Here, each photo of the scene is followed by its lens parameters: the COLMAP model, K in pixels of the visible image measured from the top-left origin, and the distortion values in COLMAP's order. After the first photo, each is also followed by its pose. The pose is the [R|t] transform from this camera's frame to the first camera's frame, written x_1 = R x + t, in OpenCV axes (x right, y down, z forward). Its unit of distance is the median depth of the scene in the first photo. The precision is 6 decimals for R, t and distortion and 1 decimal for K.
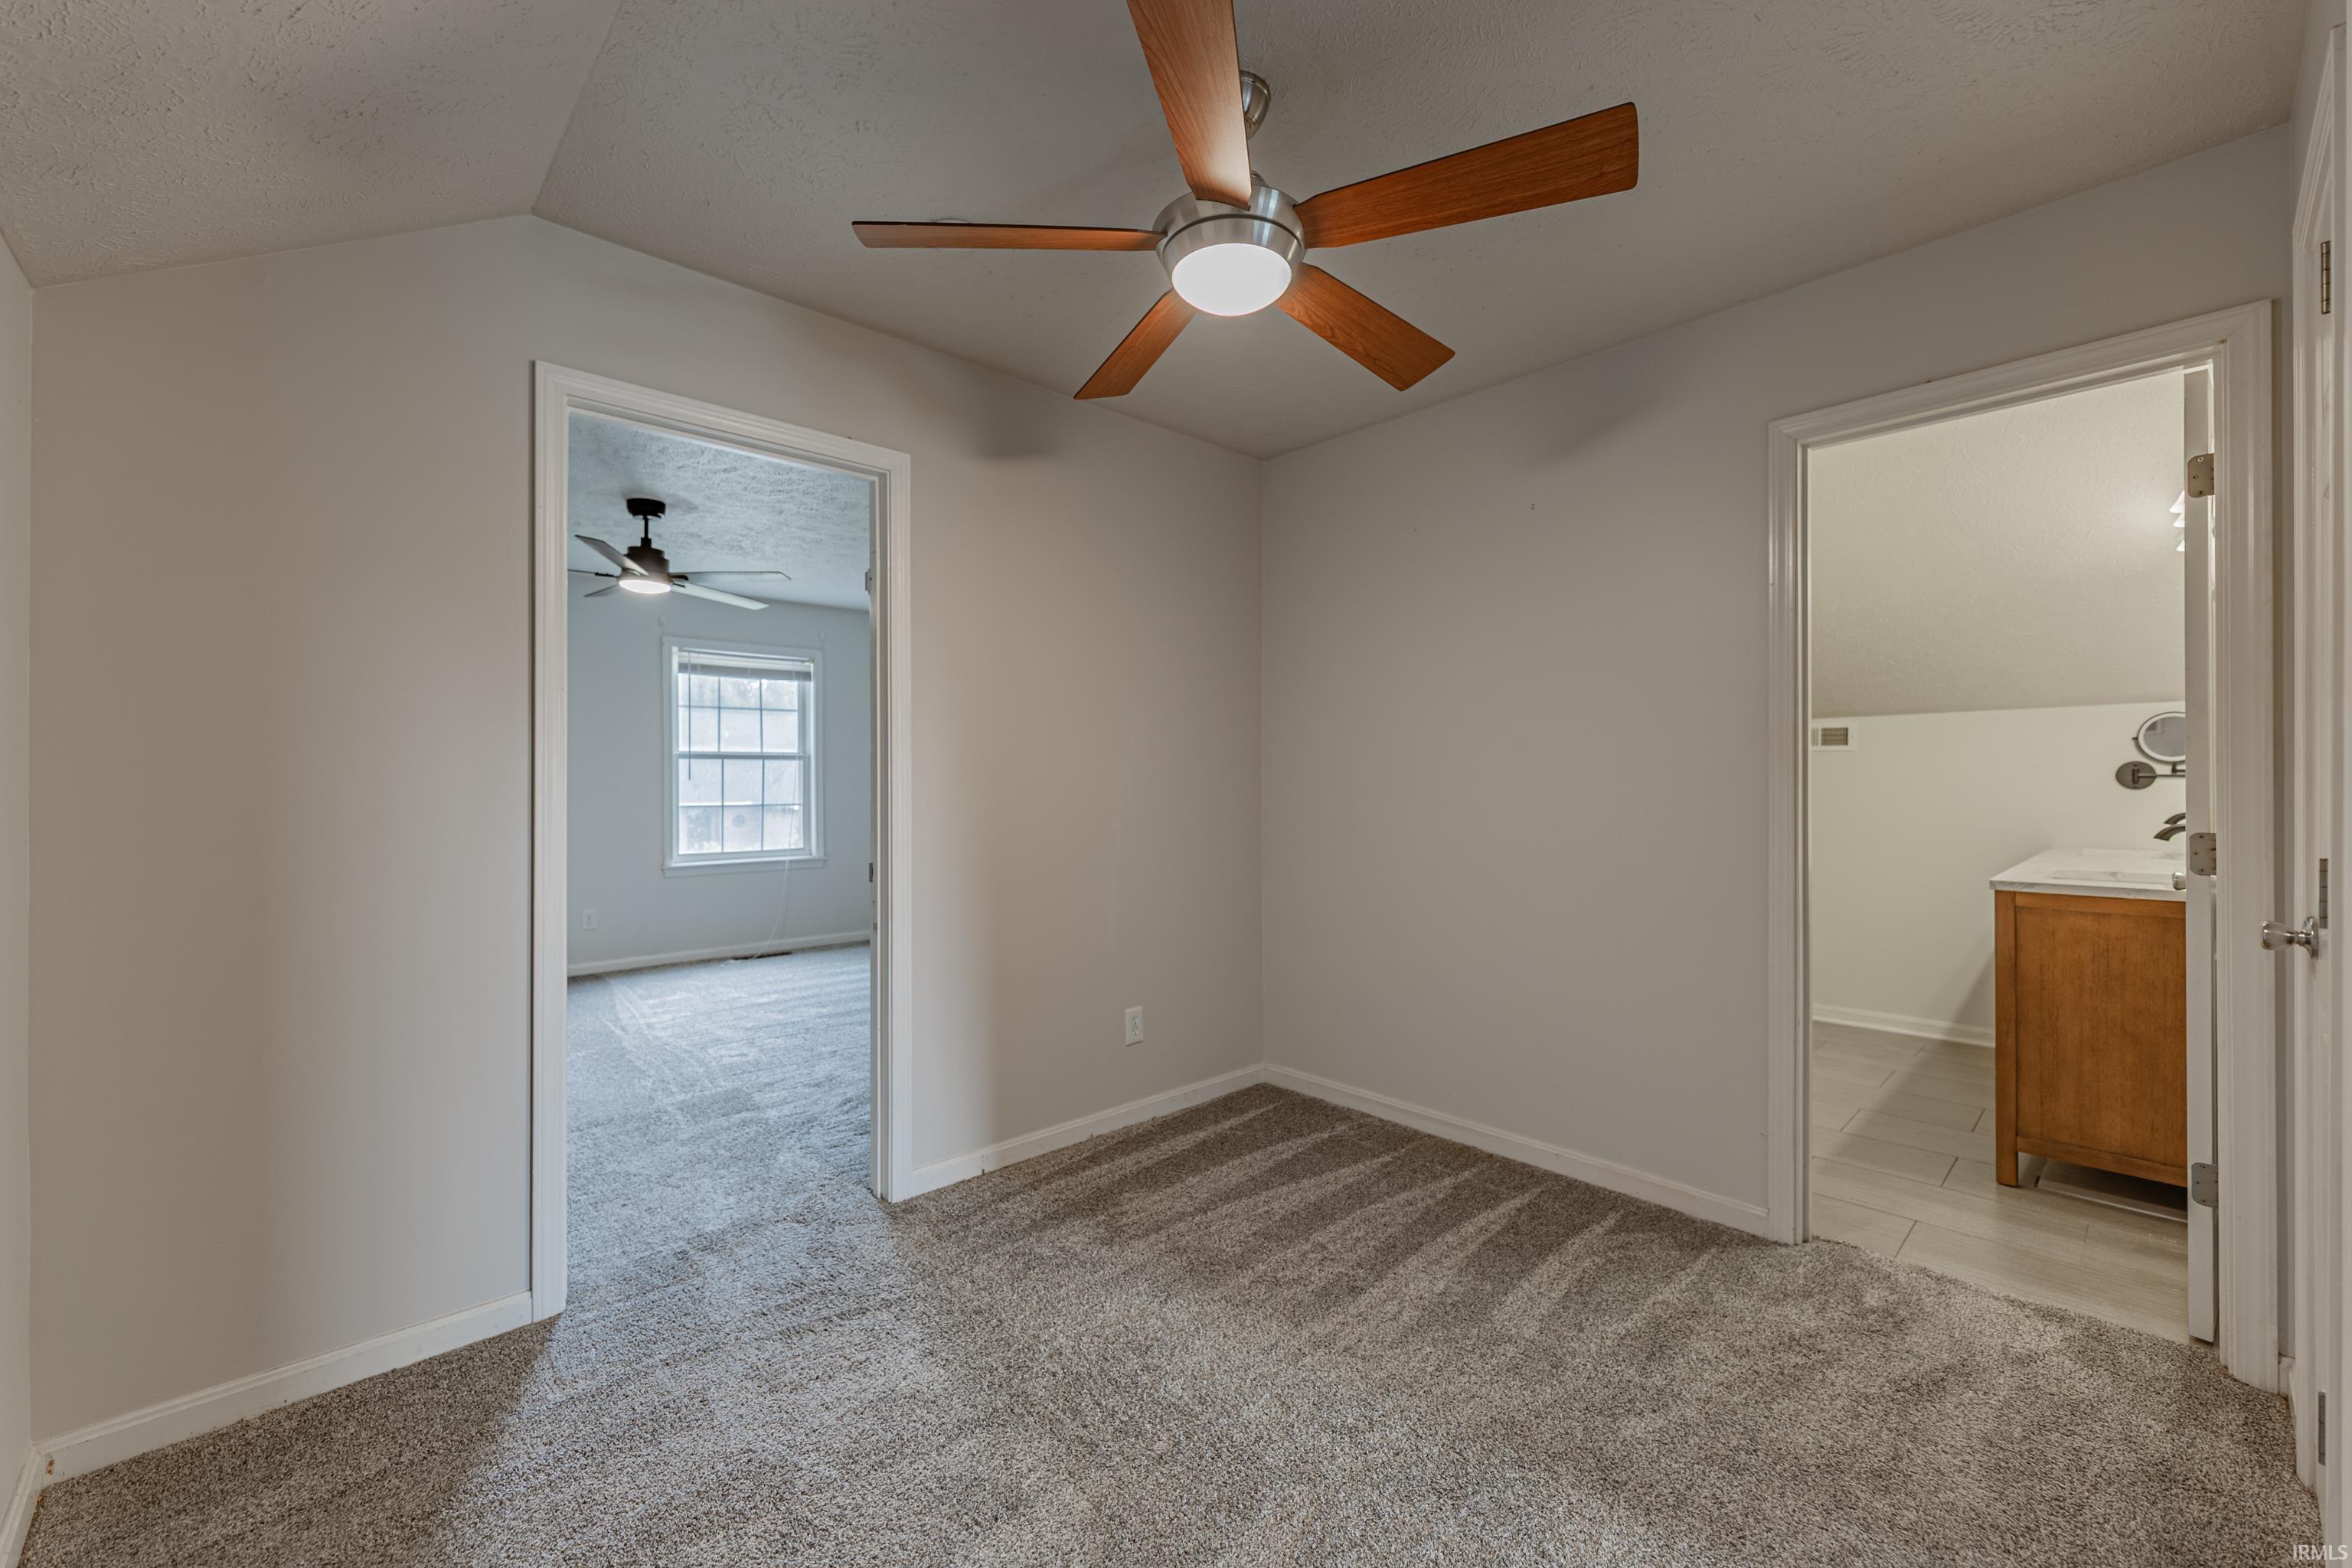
lens RADIAL K [[949.4, 0, 1169.2], [0, 949.4, 775.2], [0, 0, 1]] dist [0.002941, -0.001153]
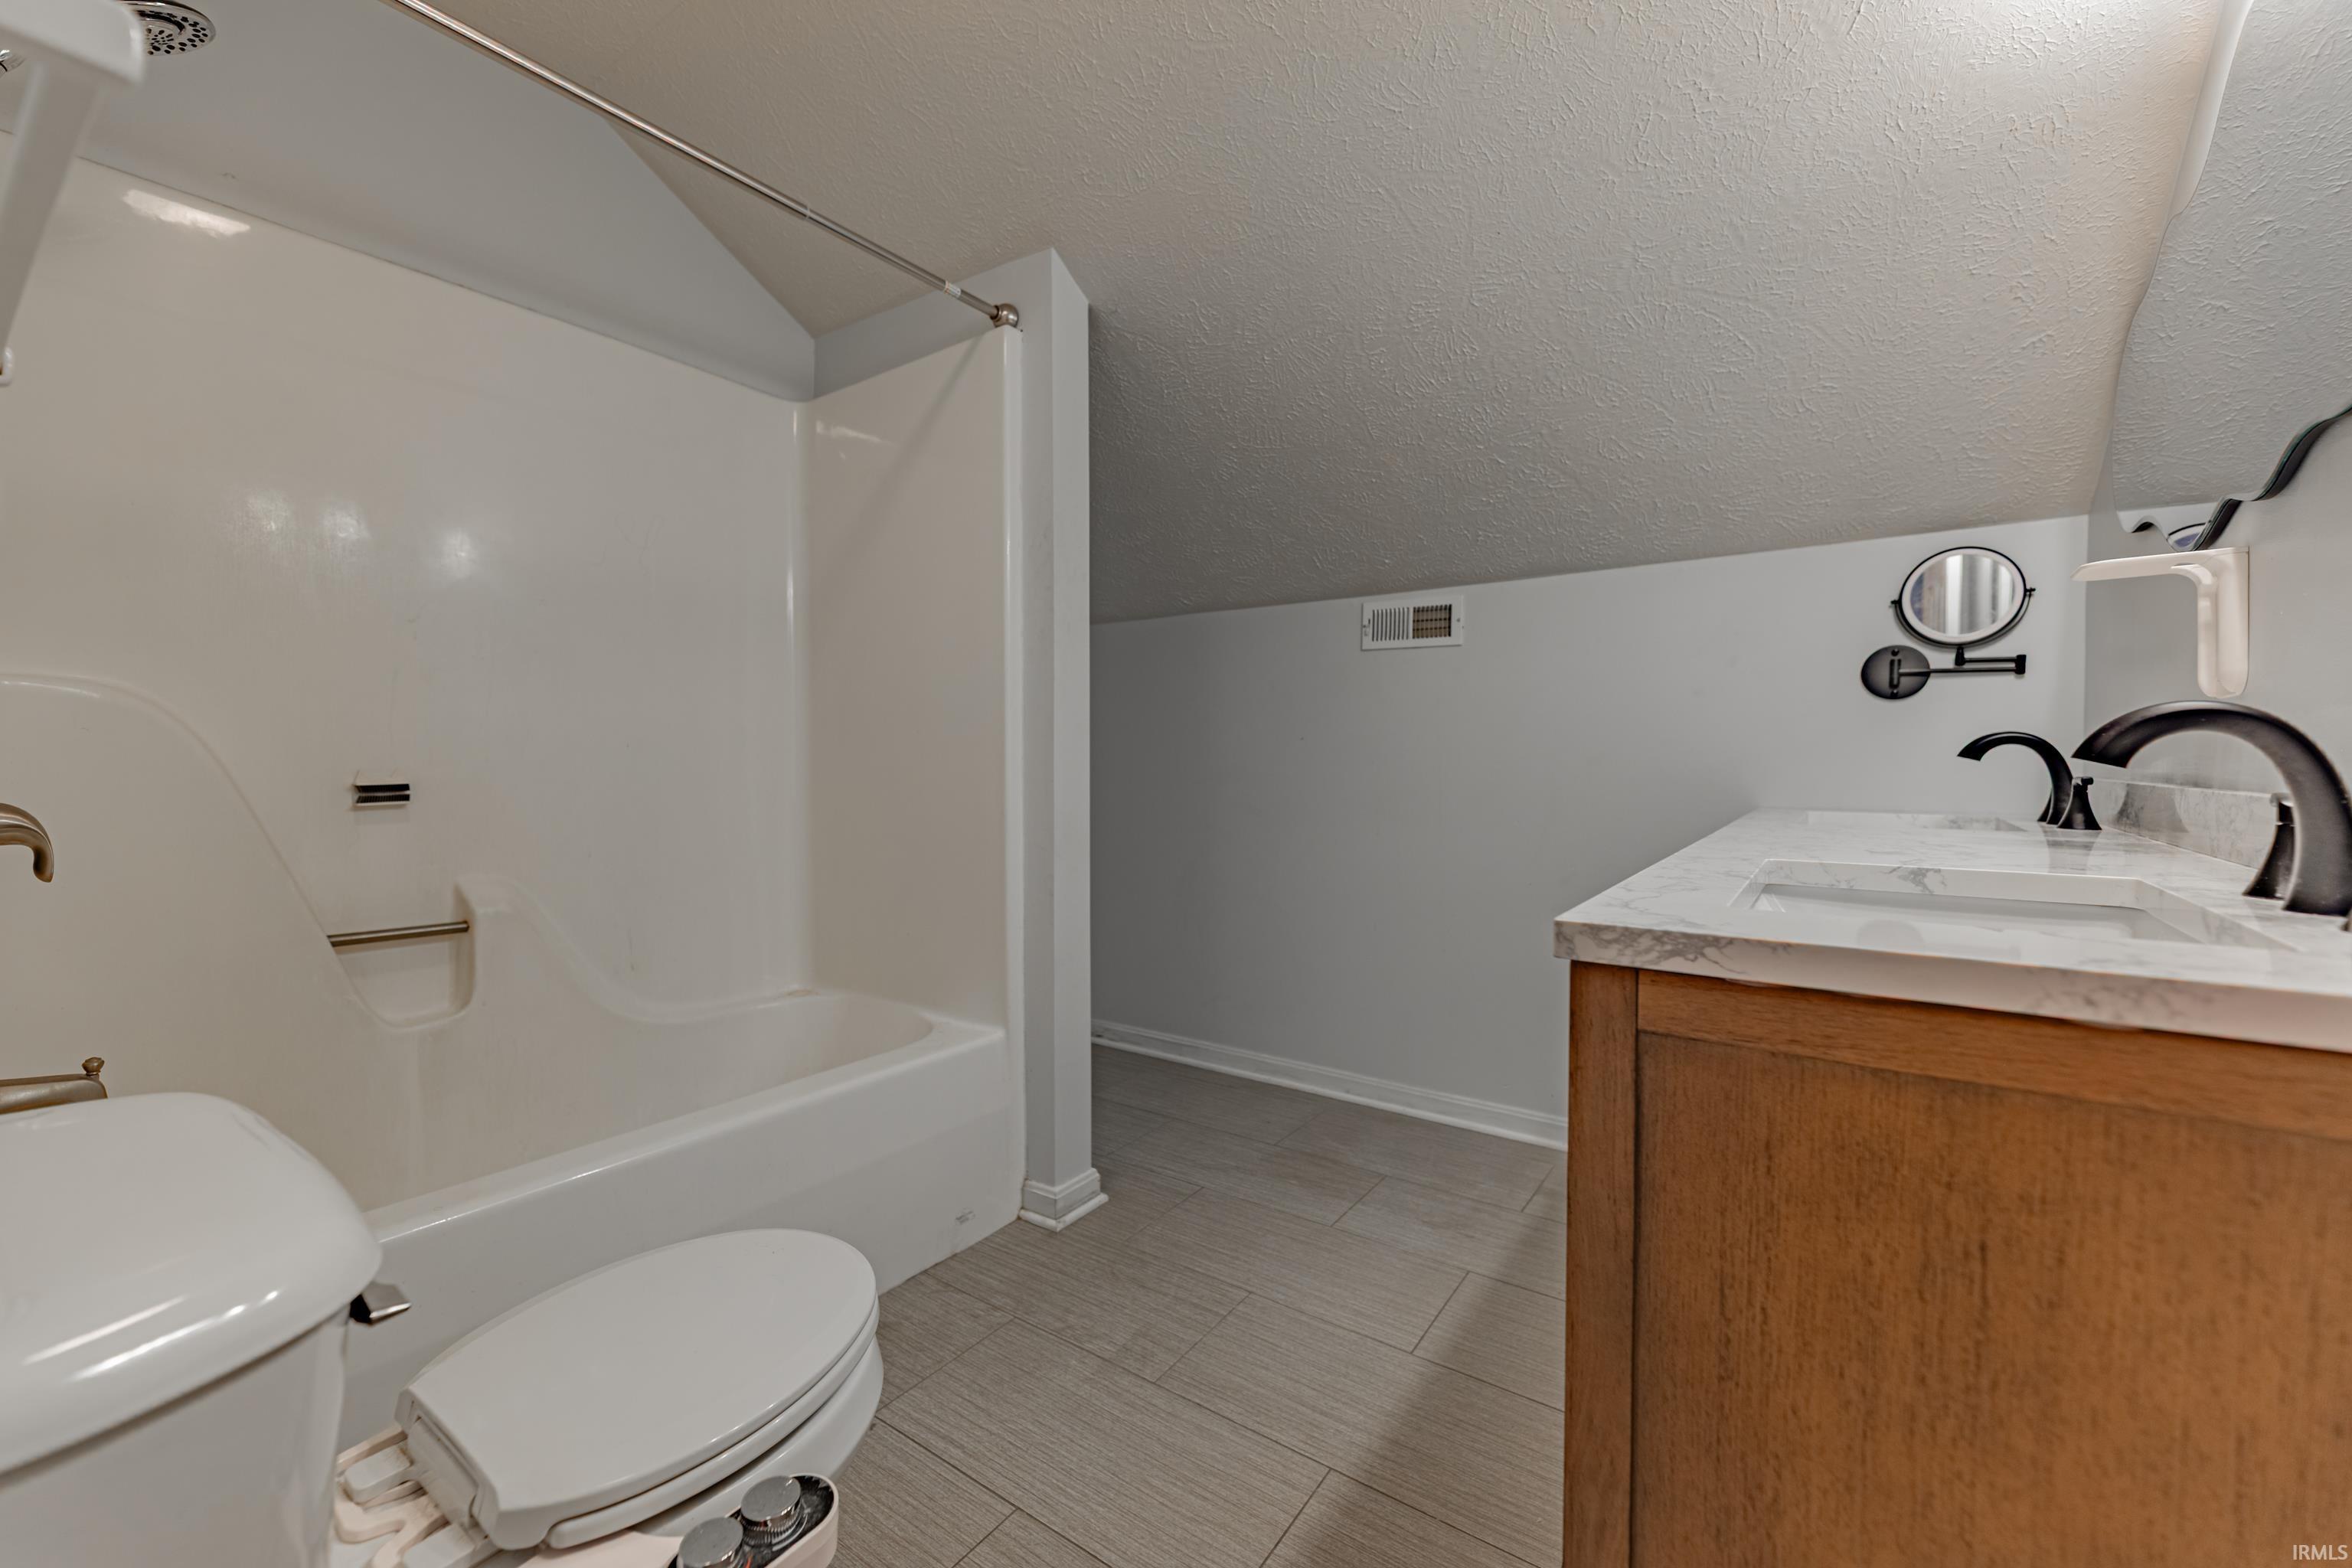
lens RADIAL K [[949.4, 0, 1171.0], [0, 949.4, 778.0], [0, 0, 1]] dist [0.002941, -0.001153]
pose [[0.979863, 0.001592, 0.199664, 0.528477], [-0.006354, 0.999710, 0.023211, 0.050047], [-0.199569, -0.024013, 0.979589, 0.574214]]
